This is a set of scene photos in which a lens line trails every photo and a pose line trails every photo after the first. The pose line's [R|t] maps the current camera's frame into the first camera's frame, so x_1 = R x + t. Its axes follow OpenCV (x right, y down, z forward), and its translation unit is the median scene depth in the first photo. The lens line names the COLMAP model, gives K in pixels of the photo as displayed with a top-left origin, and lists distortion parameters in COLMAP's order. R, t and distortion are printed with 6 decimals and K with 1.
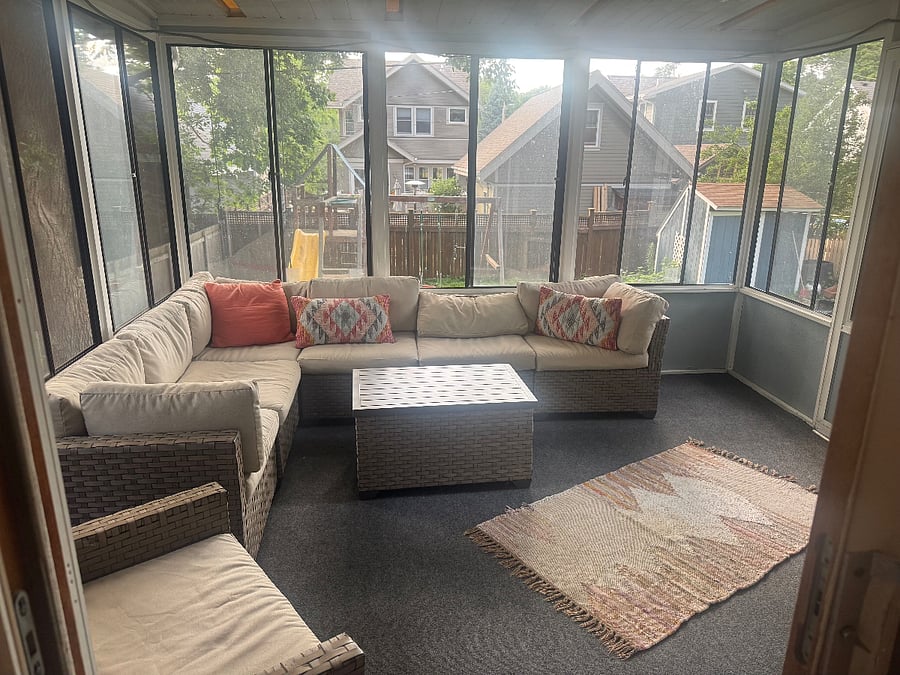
lens RADIAL K [[641.6, 0, 451.1], [0, 641.6, 337.9], [0, 0, 1]] dist [0.070561, -0.048536]
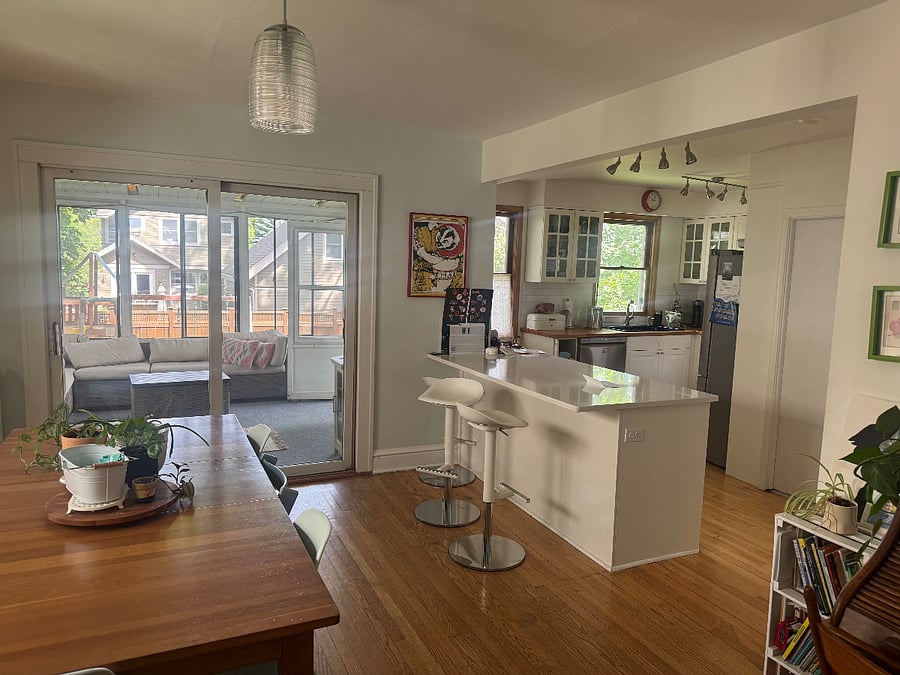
lens RADIAL K [[641.6, 0, 453.7], [0, 641.6, 345.0], [0, 0, 1]] dist [0.070561, -0.048536]
pose [[0.945744, -0.020173, 0.324285, 0.042325], [0.069347, 0.987605, -0.140809, 0.072752], [-0.317425, 0.155657, 0.935421, -0.264411]]
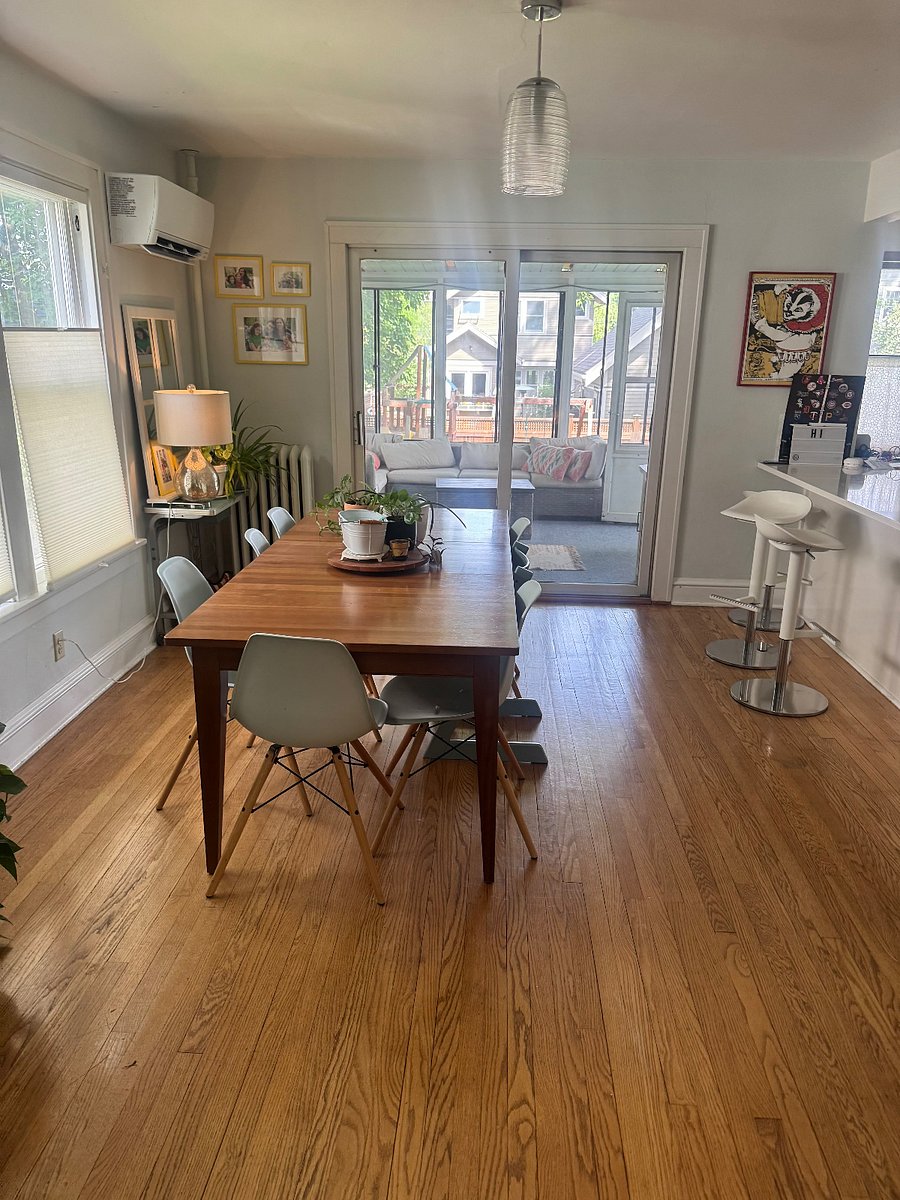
lens RADIAL K [[855.5, 0, 447.1], [0, 855.5, 601.4], [0, 0, 1]] dist [0.070561, -0.048536]
pose [[0.988732, 0.050284, -0.141001, 0.065337], [-0.049997, 0.998734, 0.005578, 0.089750], [0.141103, 0.001535, 0.989994, -0.310384]]
